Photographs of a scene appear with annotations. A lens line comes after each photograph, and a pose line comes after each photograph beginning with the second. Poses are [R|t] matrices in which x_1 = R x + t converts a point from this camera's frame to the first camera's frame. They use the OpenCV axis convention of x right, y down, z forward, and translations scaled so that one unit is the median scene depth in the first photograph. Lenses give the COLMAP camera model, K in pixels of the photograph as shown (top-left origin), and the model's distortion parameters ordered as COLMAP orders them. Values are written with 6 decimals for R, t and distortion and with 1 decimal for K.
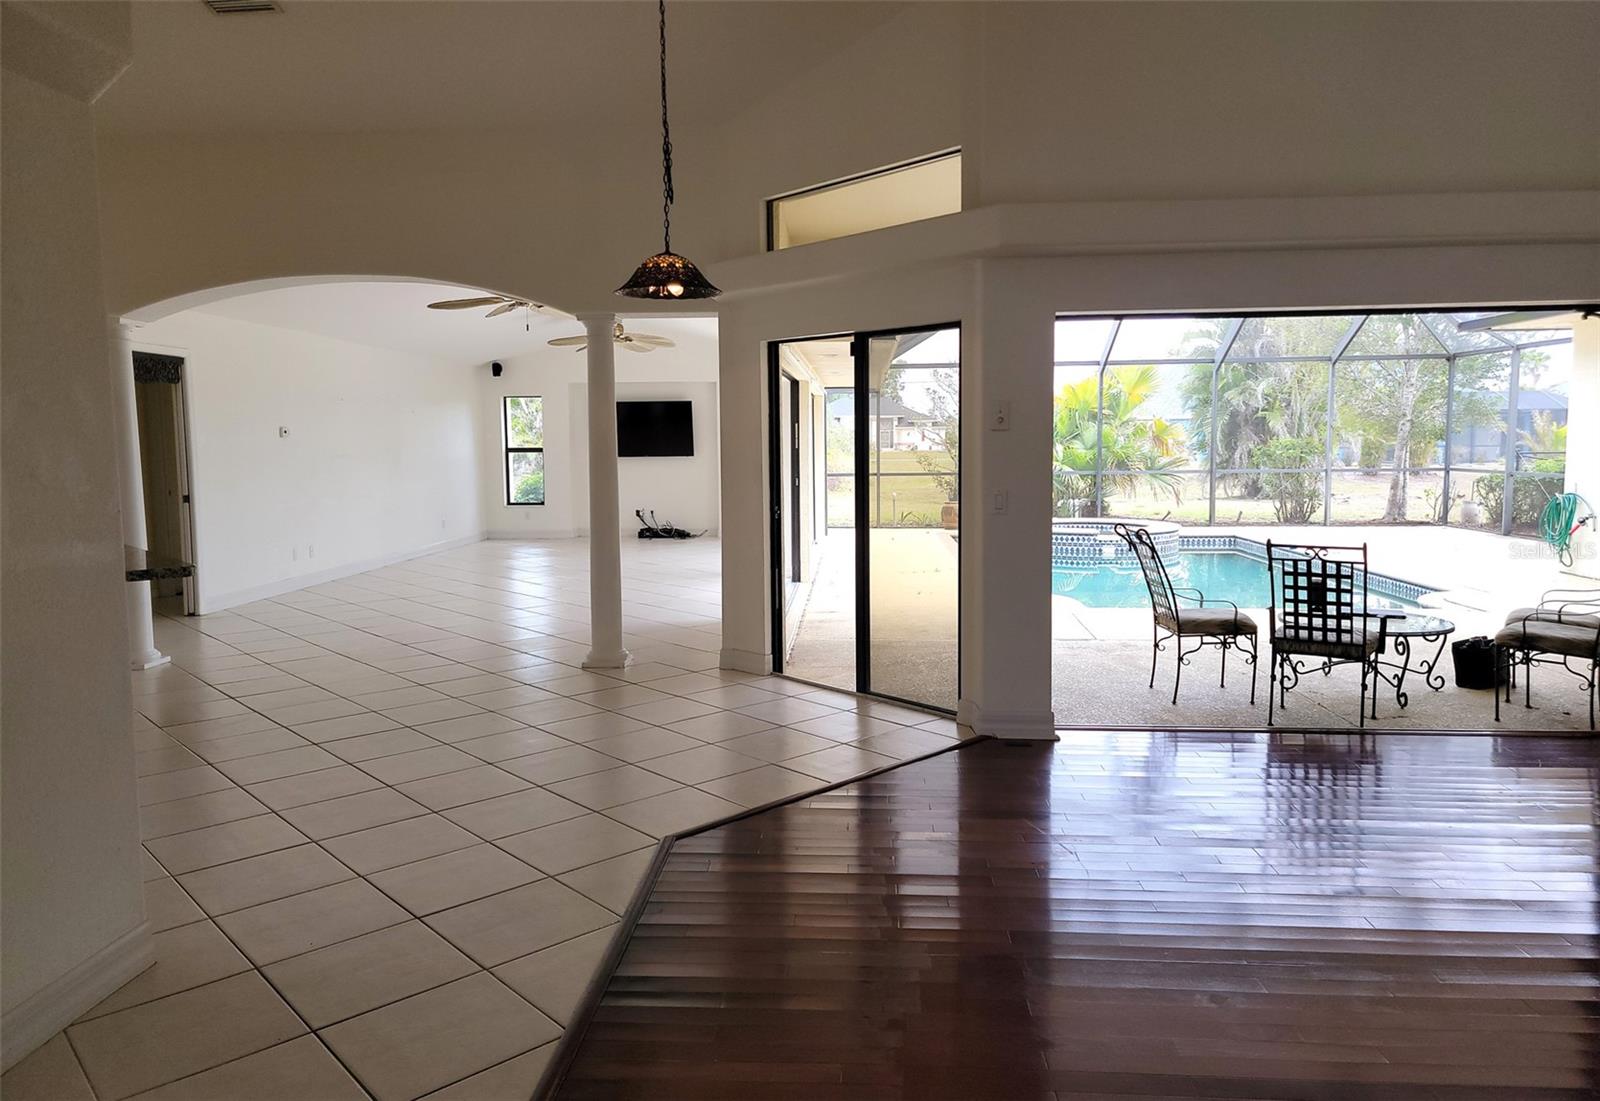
lens RADIAL K [[1122.2, 0, 800.0], [0, 1122.2, 550.5], [0, 0, 1]] dist [0.047338, 0.000251]
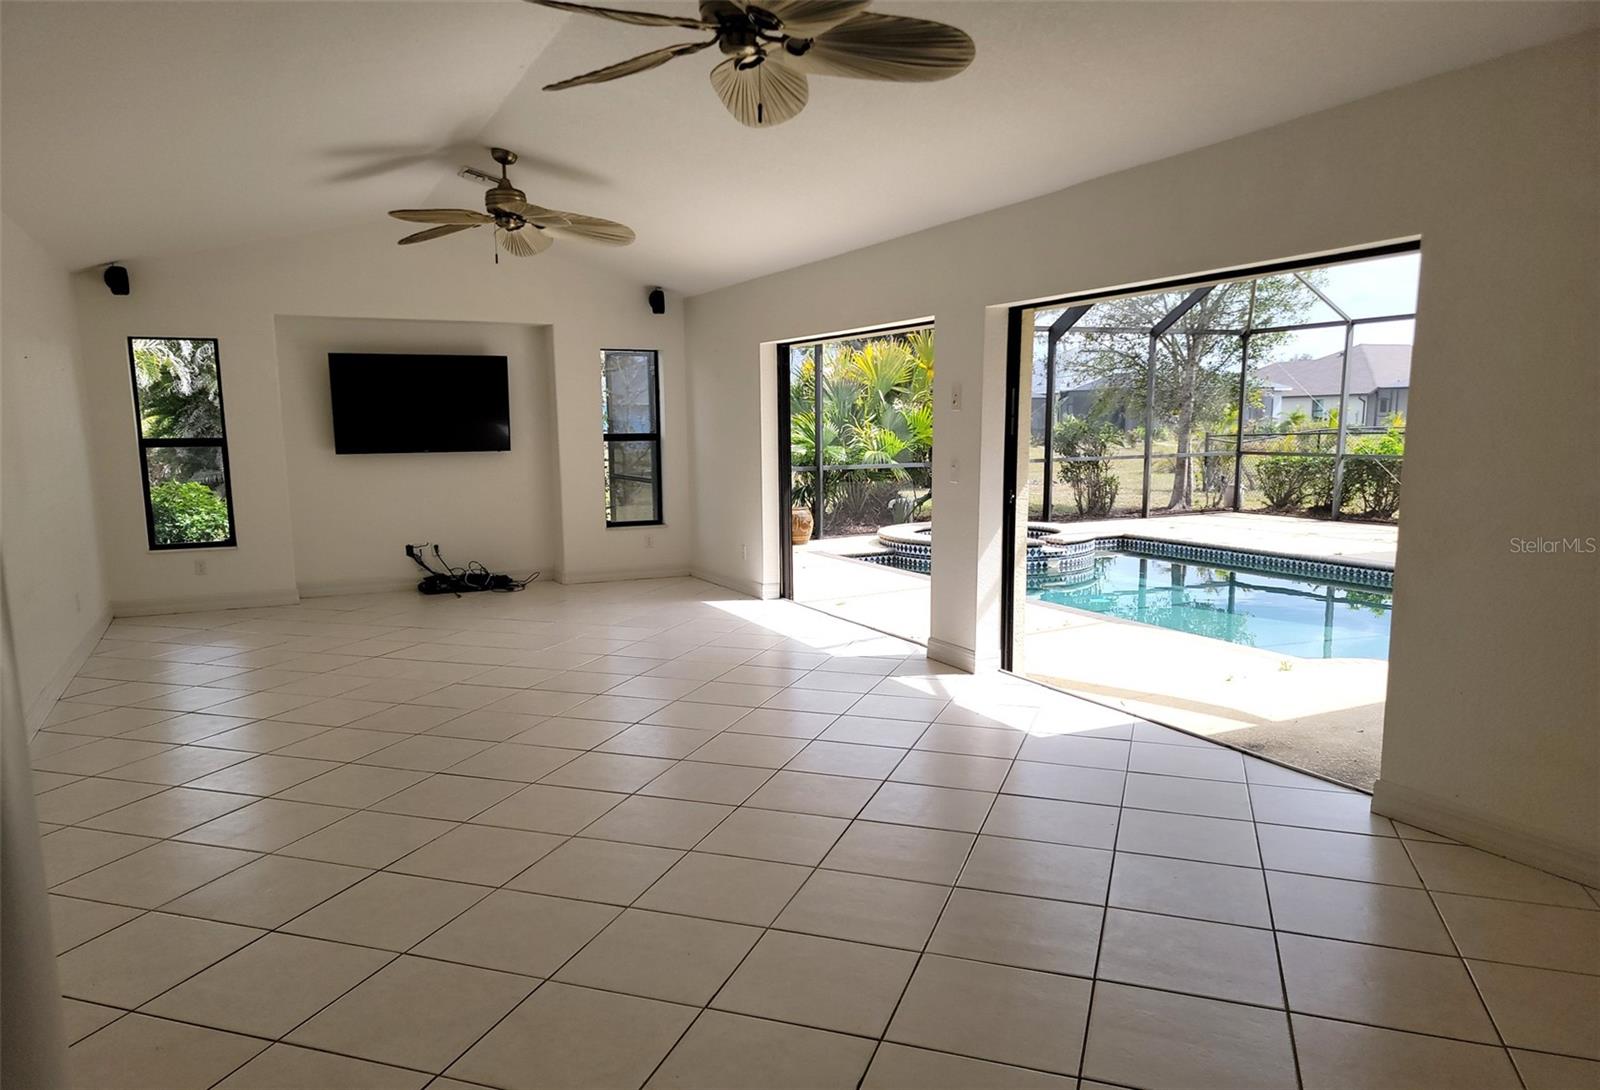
lens RADIAL K [[1111.4, 0, 775.1], [0, 1111.4, 587.4], [0, 0, 1]] dist [0.079233, -0.088909]
pose [[0.874372, -0.073395, 0.479673, -0.264400], [0.051481, 0.996947, 0.058701, -0.039459], [-0.482517, -0.026633, 0.875482, 0.414281]]
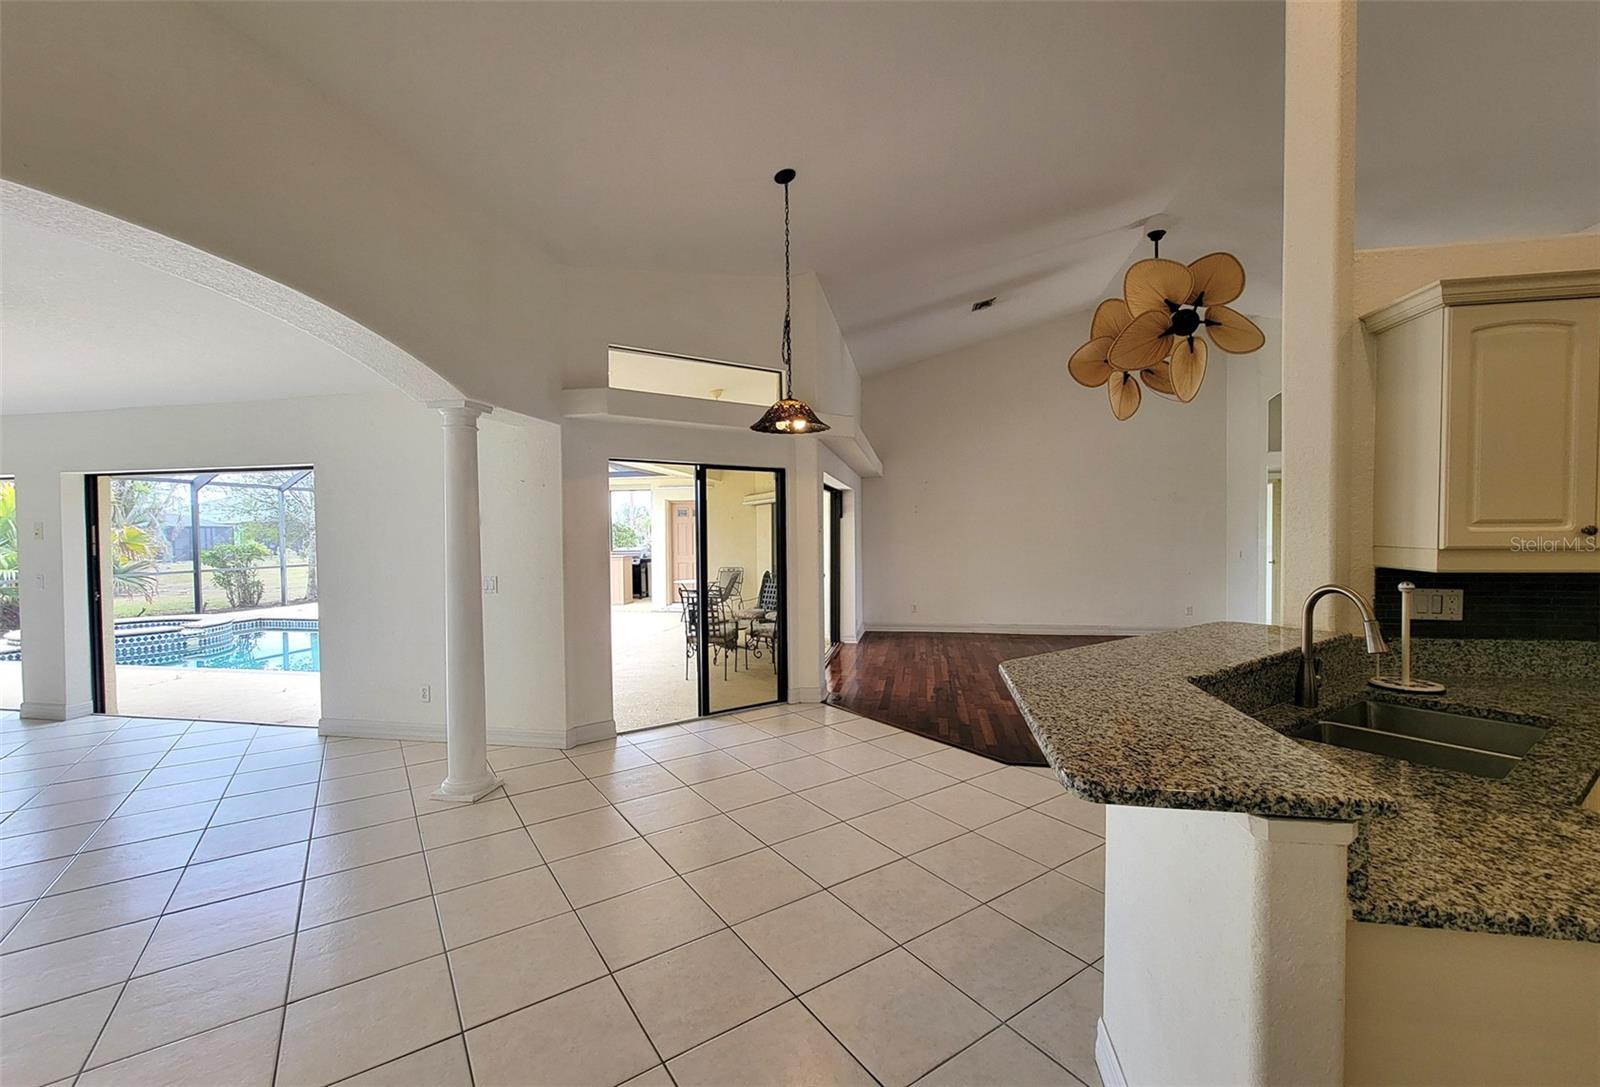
lens RADIAL K [[646.0, 0, 800.0], [0, 646.0, 543.5], [0, 0, 1]] dist [-0.000543, 0.000061]
pose [[0.115155, -0.010970, 0.993287, -0.297882], [0.110014, 0.993928, -0.001777, -0.030449], [-0.987237, 0.109480, 0.115663, 0.309582]]
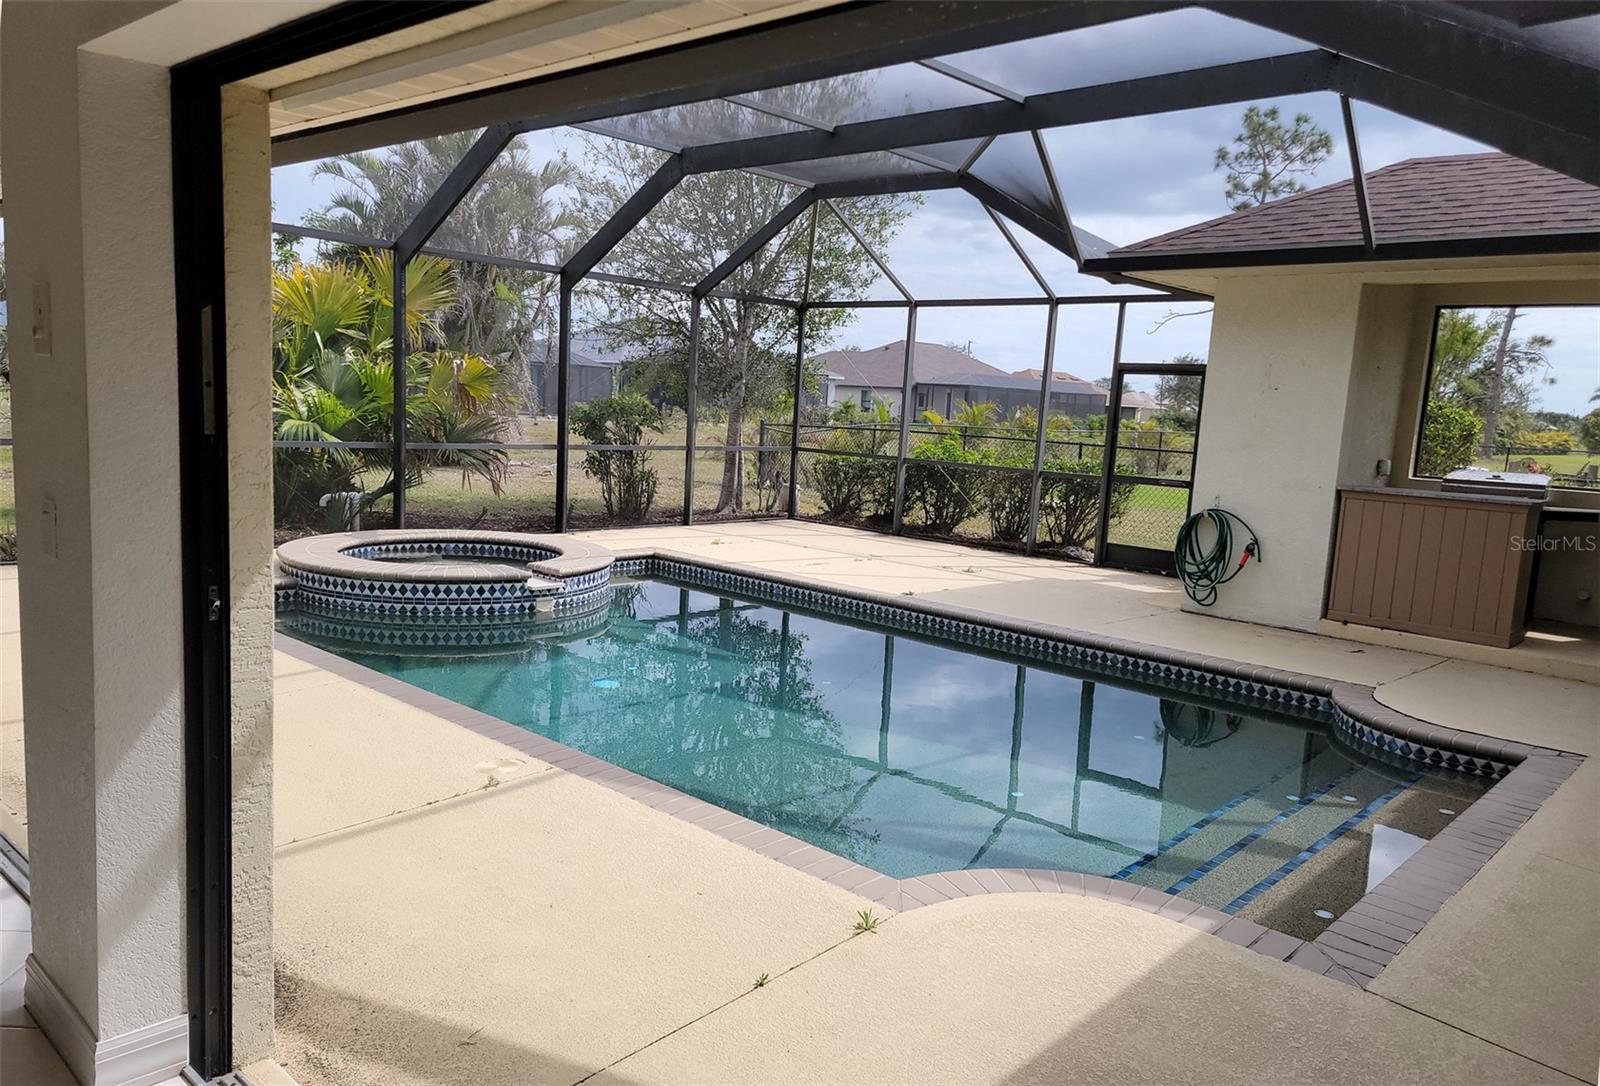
lens RADIAL K [[1154.6, 0, 799.8], [0, 1154.6, 569.3], [0, 0, 1]] dist [0.086754, -0.000038]
pose [[0.623229, -0.072210, 0.778699, -0.075869], [0.016681, 0.996729, 0.079078, -0.058780], [-0.781862, -0.036294, 0.622395, 0.562474]]
